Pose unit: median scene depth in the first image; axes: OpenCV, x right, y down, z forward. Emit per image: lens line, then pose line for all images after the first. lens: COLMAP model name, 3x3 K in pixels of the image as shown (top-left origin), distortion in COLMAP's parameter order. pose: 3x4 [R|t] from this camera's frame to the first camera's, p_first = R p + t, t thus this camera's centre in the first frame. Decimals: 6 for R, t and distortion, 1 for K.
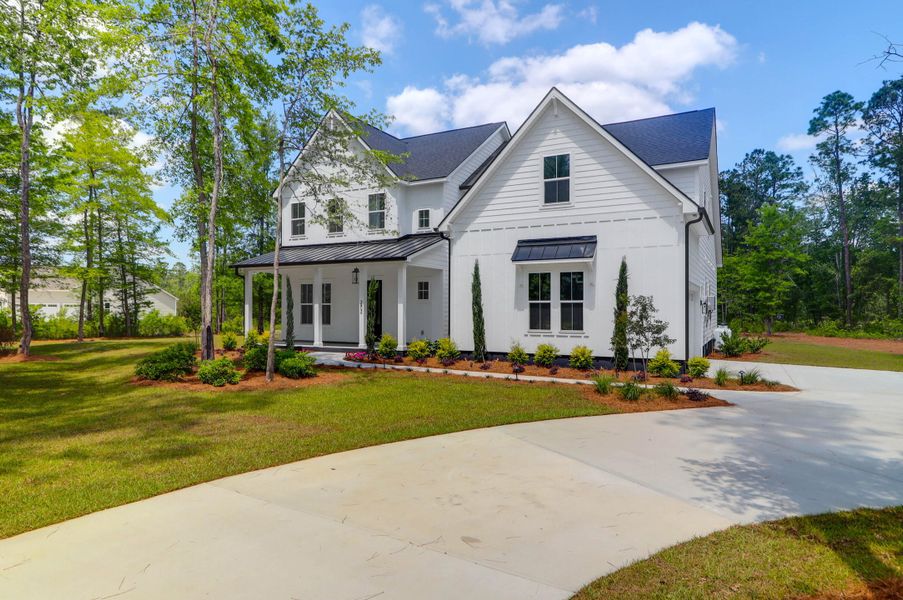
lens RADIAL K [[473.7, 0, 454.8], [0, 473.7, 294.3], [0, 0, 1]] dist [-0.001007, -0.000290]
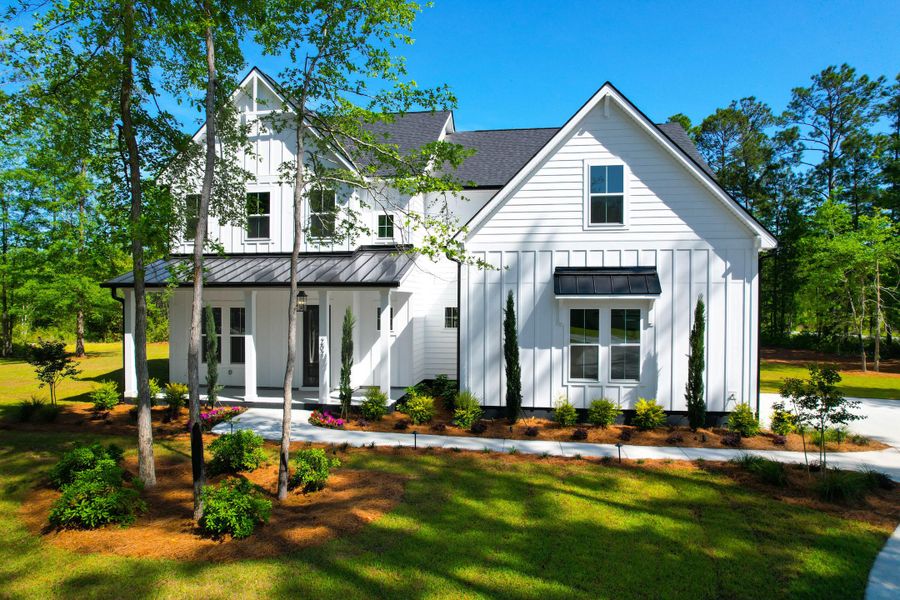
lens RADIAL K [[472.1, 0, 453.3], [0, 472.1, 294.4], [0, 0, 1]] dist [-0.001007, -0.000290]
pose [[0.941661, 0.002124, 0.336557, -0.304792], [-0.003775, 0.999984, 0.004252, -0.072798], [-0.336543, -0.005274, 0.941653, 0.317176]]
